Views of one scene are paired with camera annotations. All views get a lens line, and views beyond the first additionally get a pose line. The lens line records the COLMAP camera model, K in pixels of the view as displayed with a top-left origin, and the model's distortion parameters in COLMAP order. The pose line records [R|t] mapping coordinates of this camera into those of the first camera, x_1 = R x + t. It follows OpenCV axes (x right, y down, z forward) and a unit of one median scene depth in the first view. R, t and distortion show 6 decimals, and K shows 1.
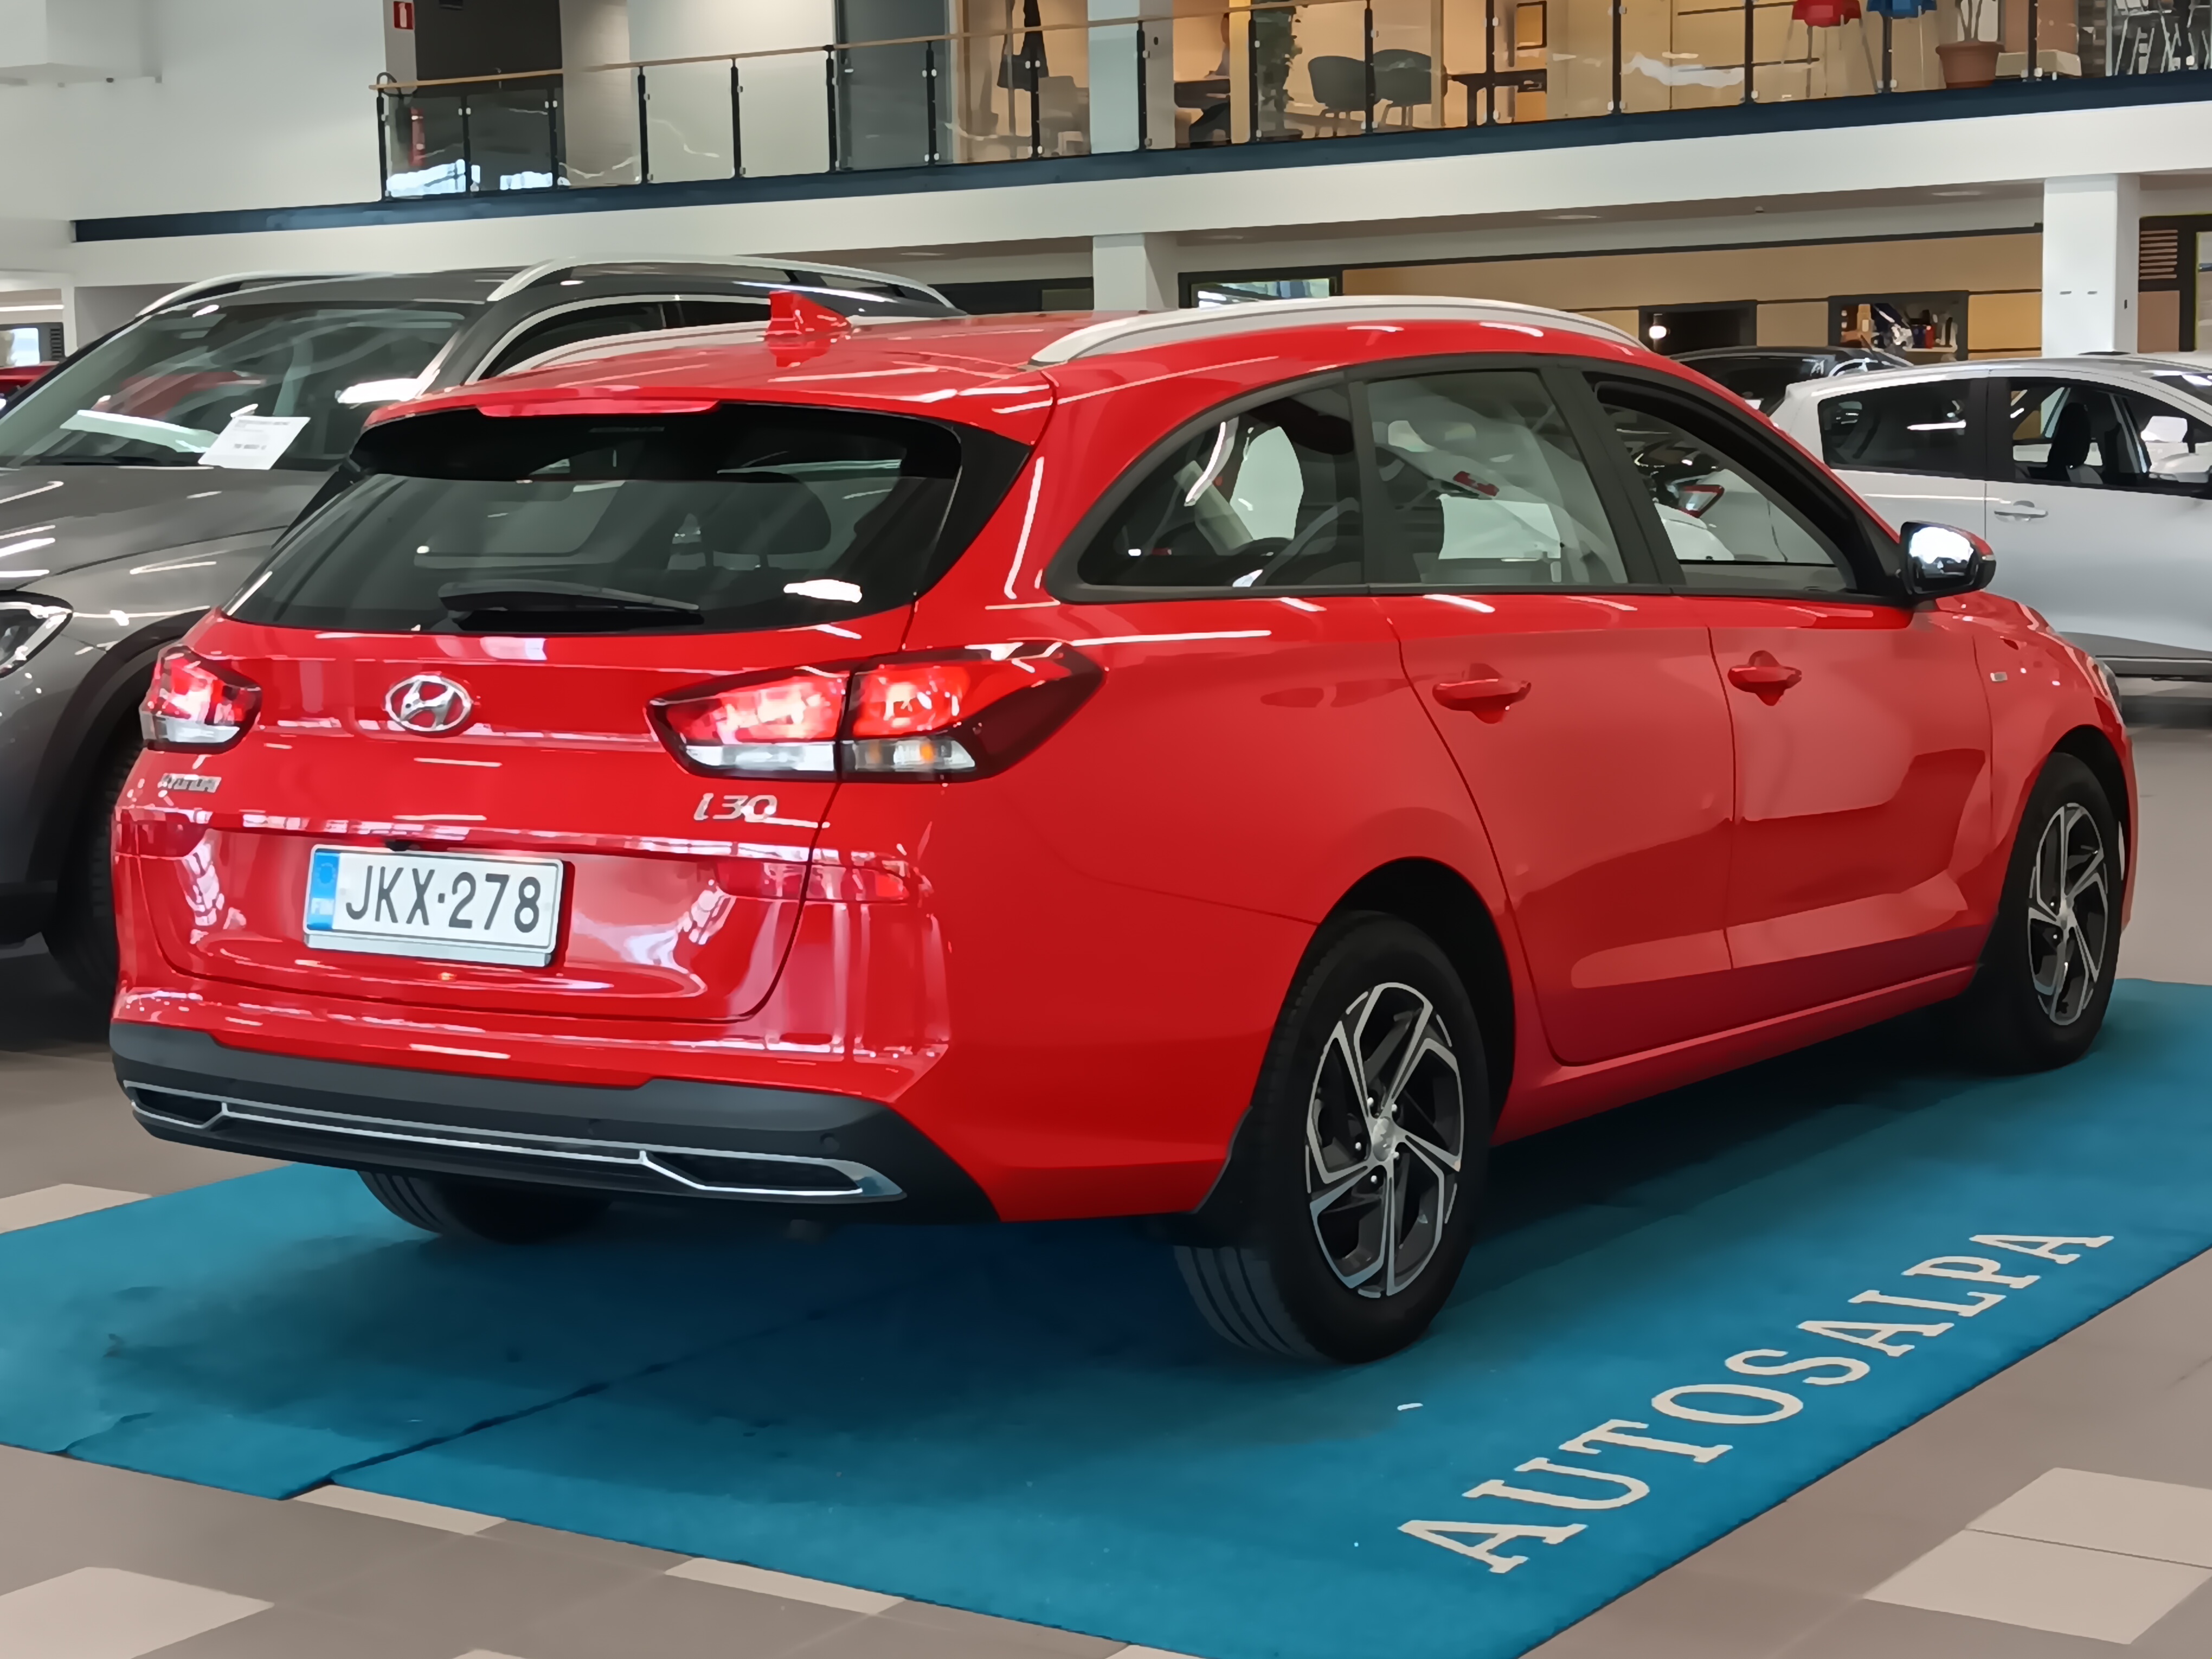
lens RADIAL K [[3674.5, 0, 1234.7], [0, 3674.5, 819.3], [0, 0, 1]] dist [0.098394, -0.098805]
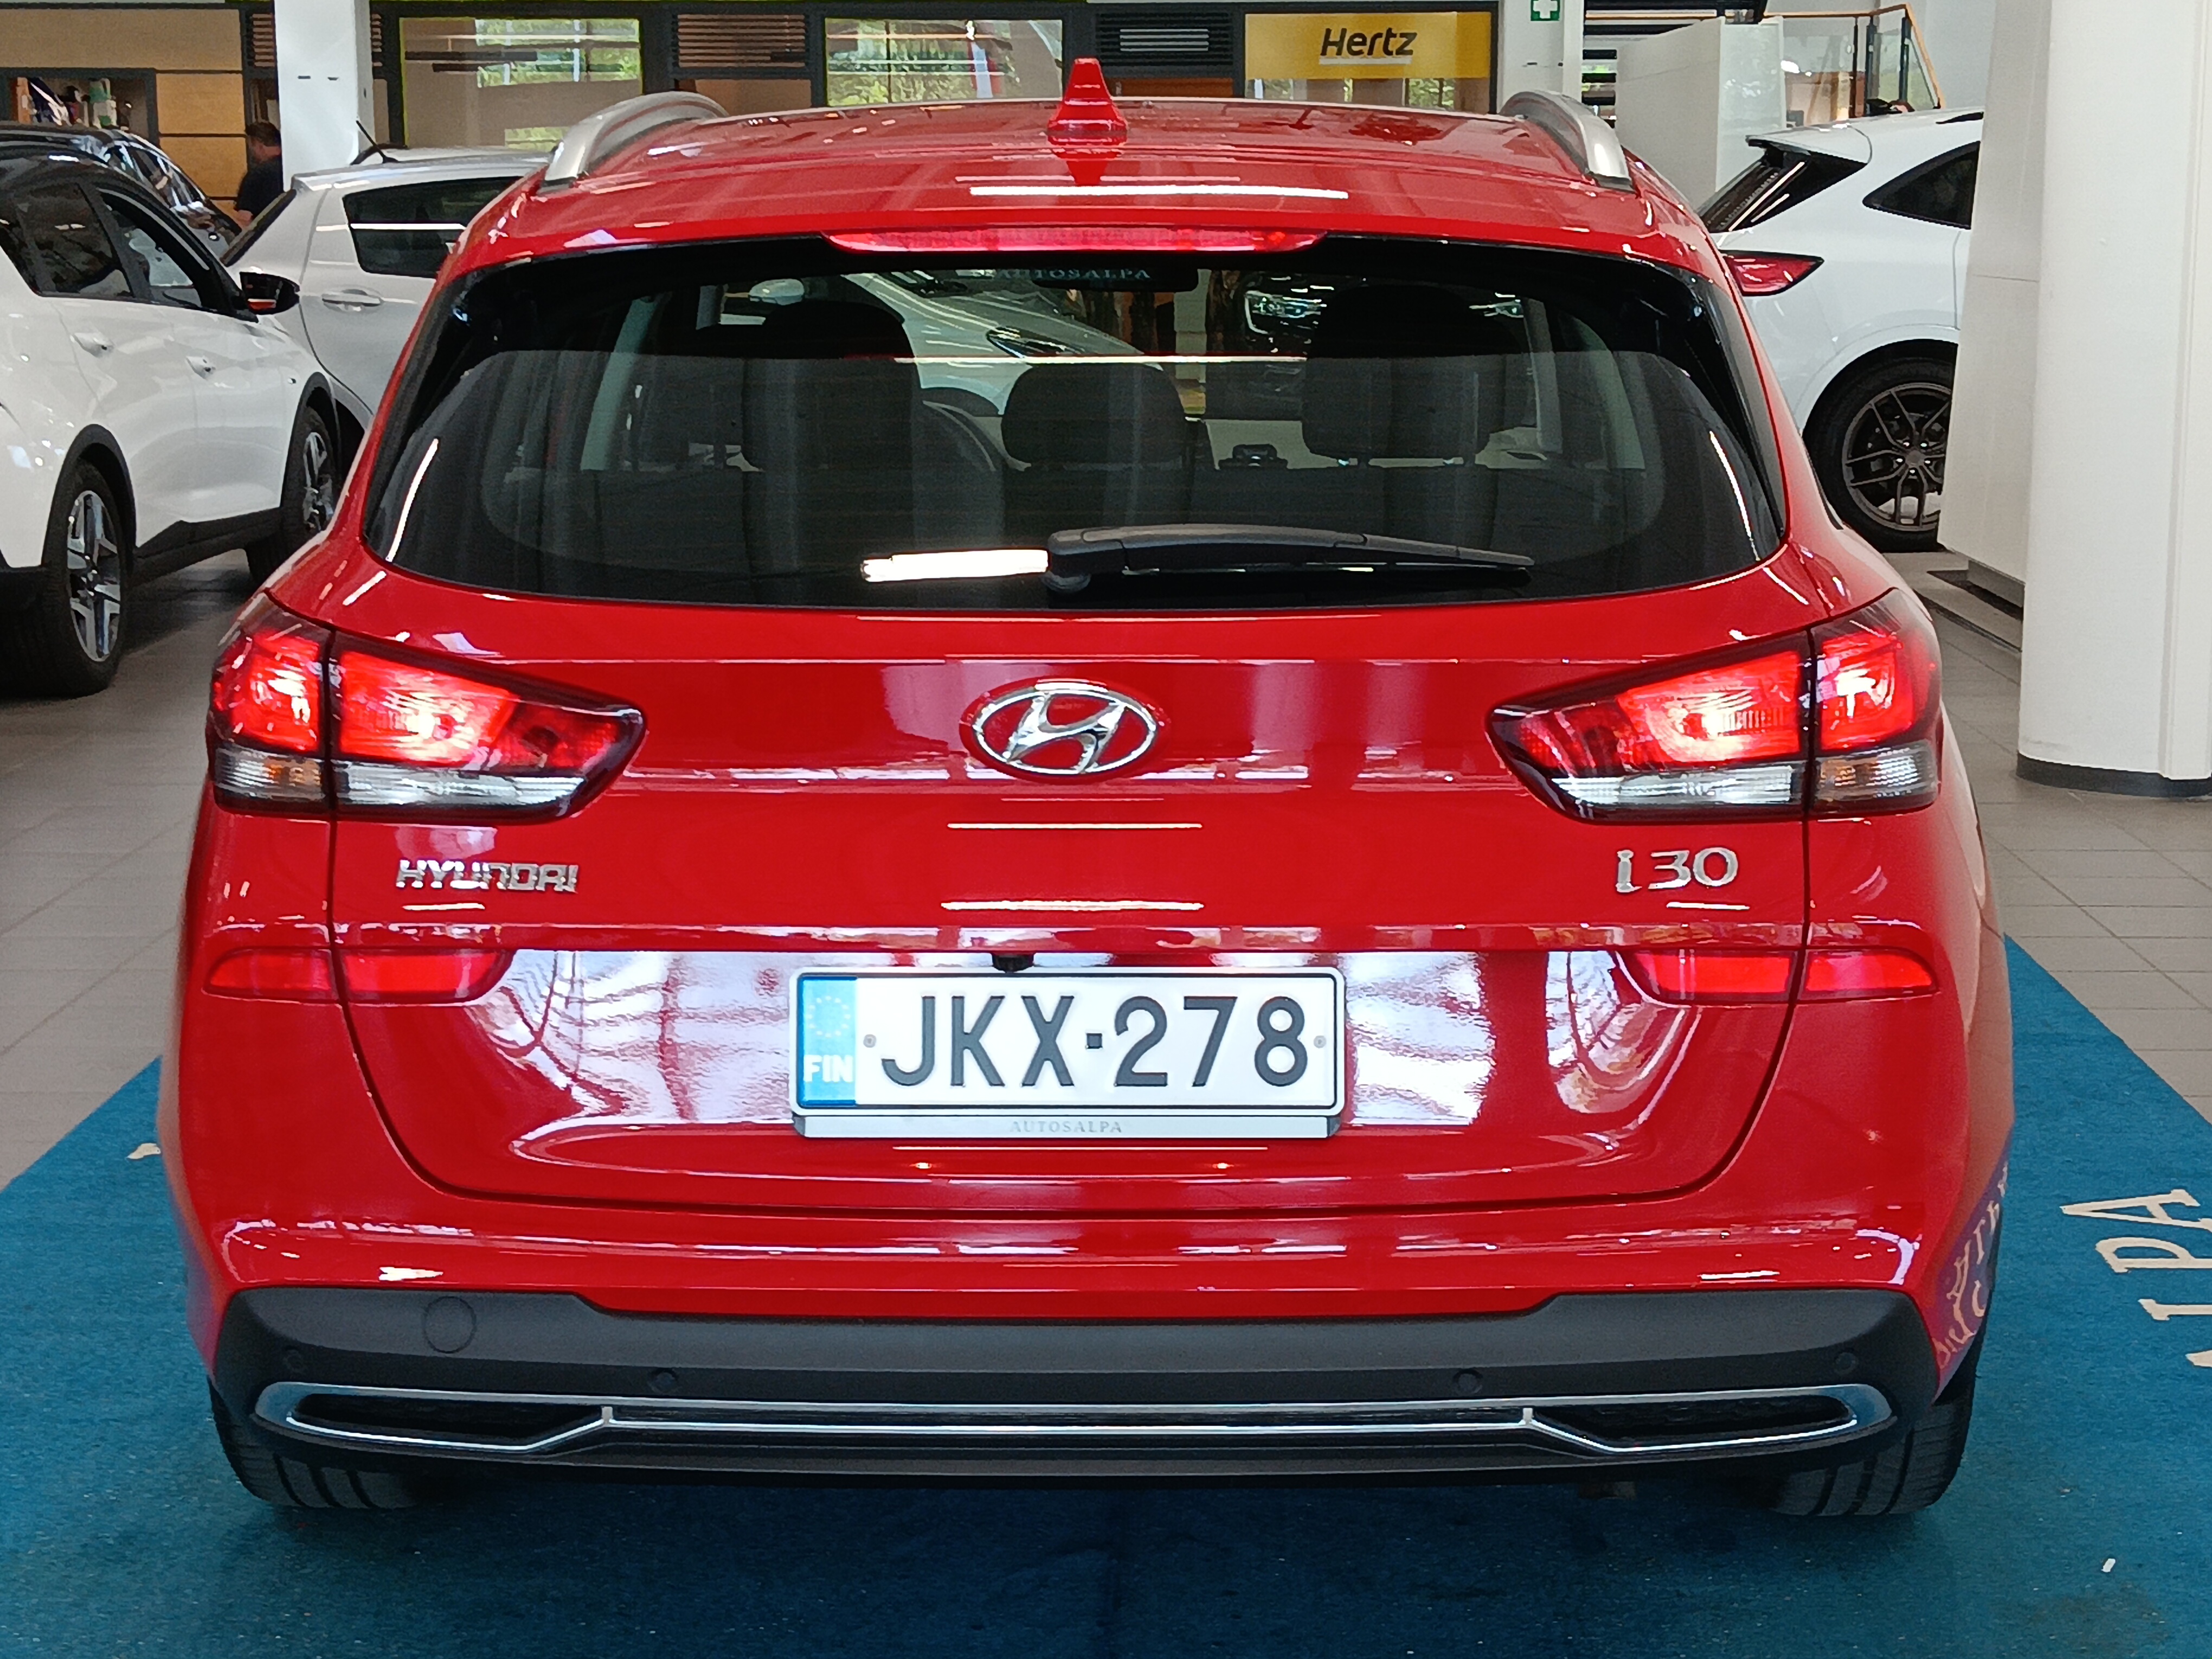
lens RADIAL K [[3674.5, 0, 1234.7], [0, 3674.5, 819.3], [0, 0, 1]] dist [0.098394, -0.098805]
pose [[0.849771, -0.071887, 0.522228, -0.516141], [0.042561, 0.996780, 0.067956, -0.056936], [-0.525431, -0.035521, 0.850094, 0.464556]]
